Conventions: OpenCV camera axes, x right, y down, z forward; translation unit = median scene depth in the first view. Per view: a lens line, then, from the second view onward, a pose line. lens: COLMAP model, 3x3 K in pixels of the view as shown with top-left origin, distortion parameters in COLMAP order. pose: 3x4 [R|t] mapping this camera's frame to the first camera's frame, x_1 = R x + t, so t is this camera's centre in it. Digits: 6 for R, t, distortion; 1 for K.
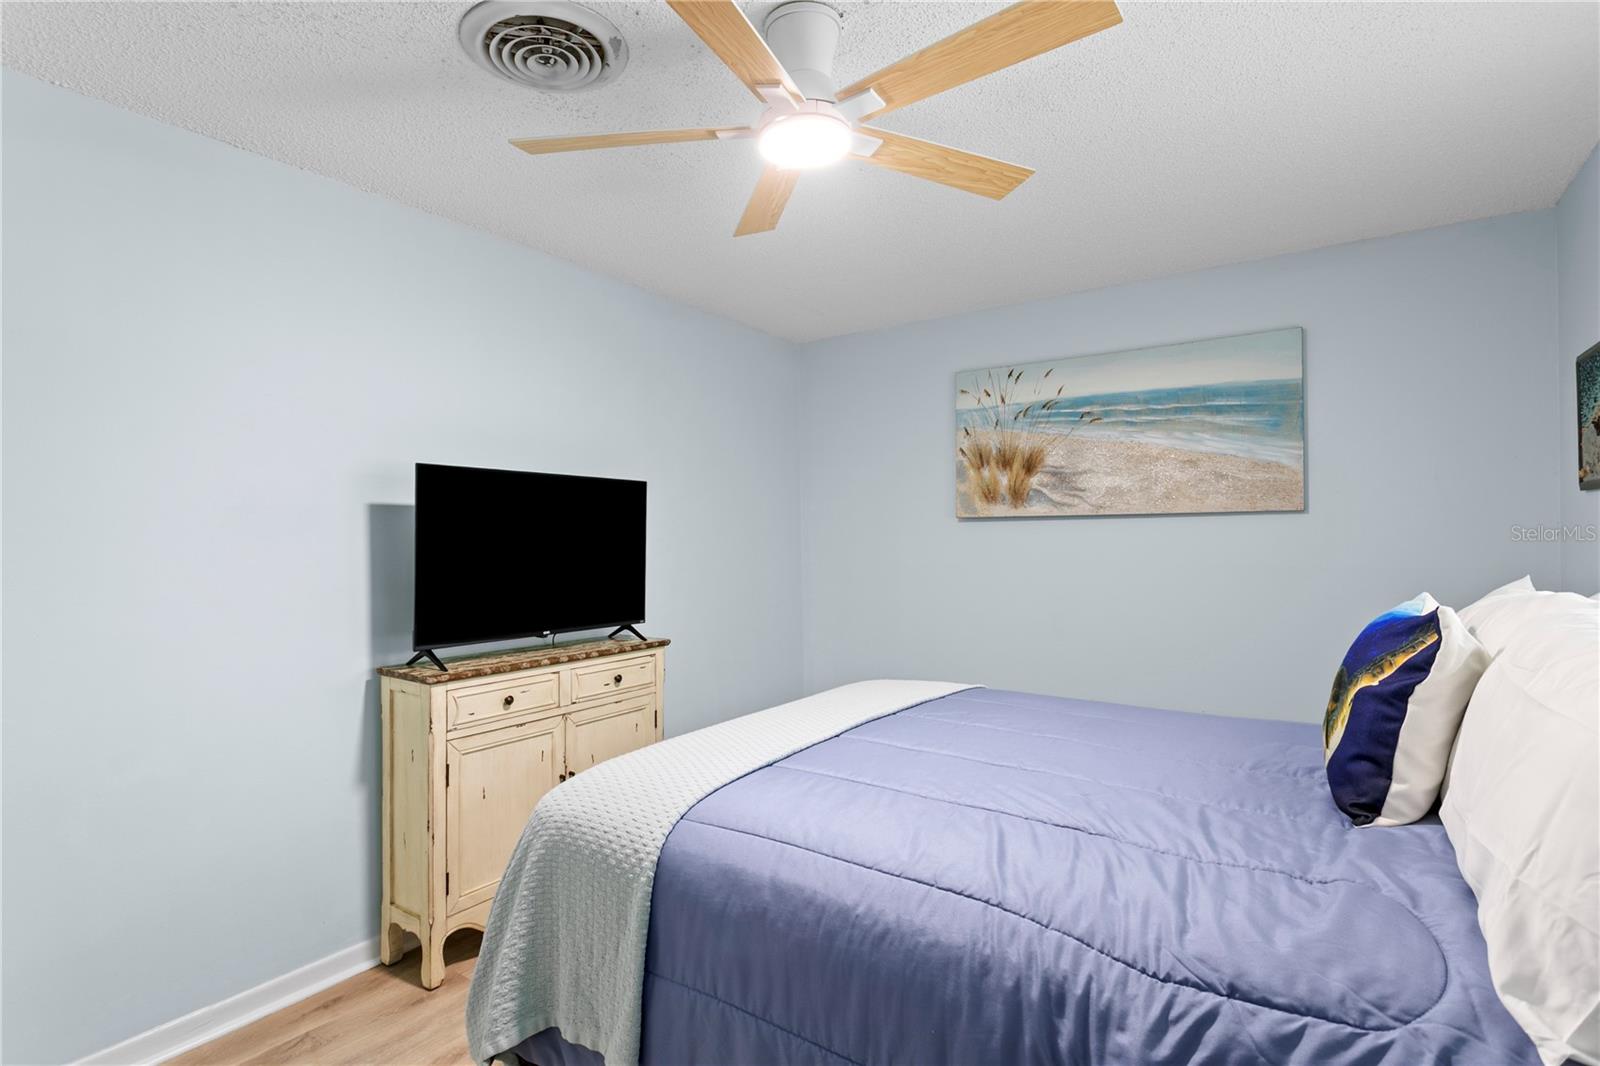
lens RADIAL K [[780.7, 0, 782.2], [0, 780.7, 534.6], [0, 0, 1]] dist [0.000315, 0.006210]
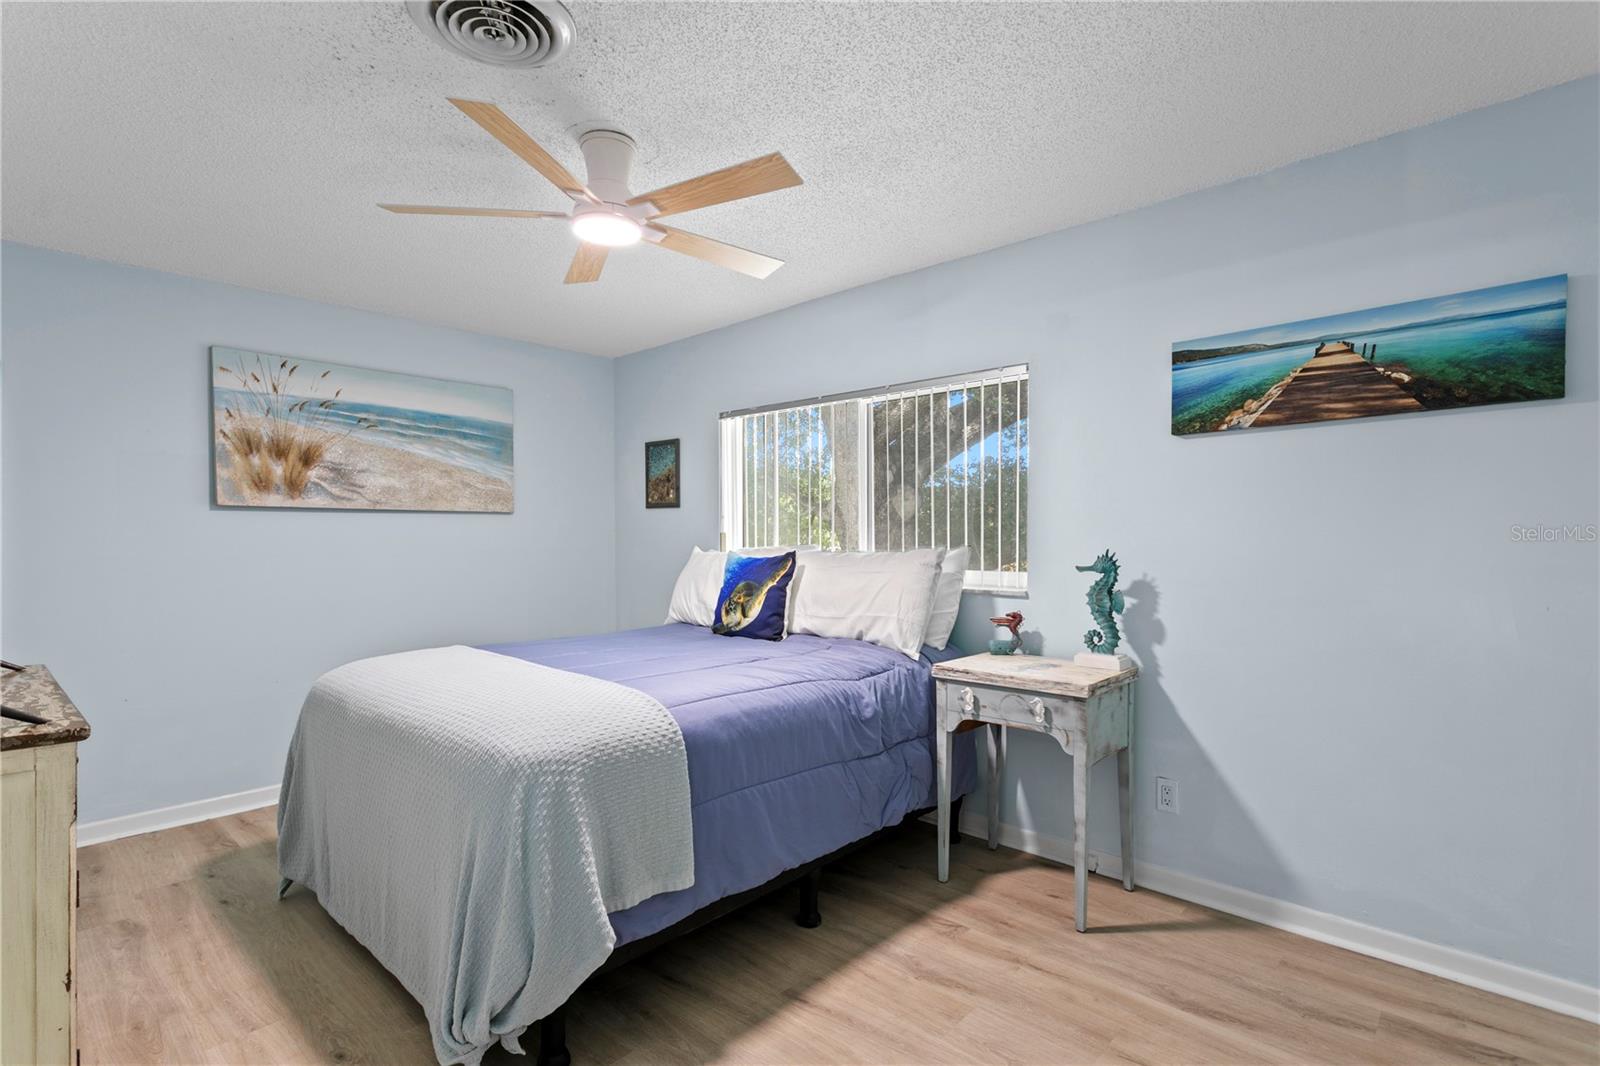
lens RADIAL K [[758.3, 0, 778.5], [0, 758.3, 536.9], [0, 0, 1]] dist [0.000857, -0.000672]
pose [[0.155955, 0.008081, 0.987731, -0.624728], [-0.001772, 0.999967, -0.007901, 0.024059], [-0.987763, -0.000518, 0.155964, 0.243166]]
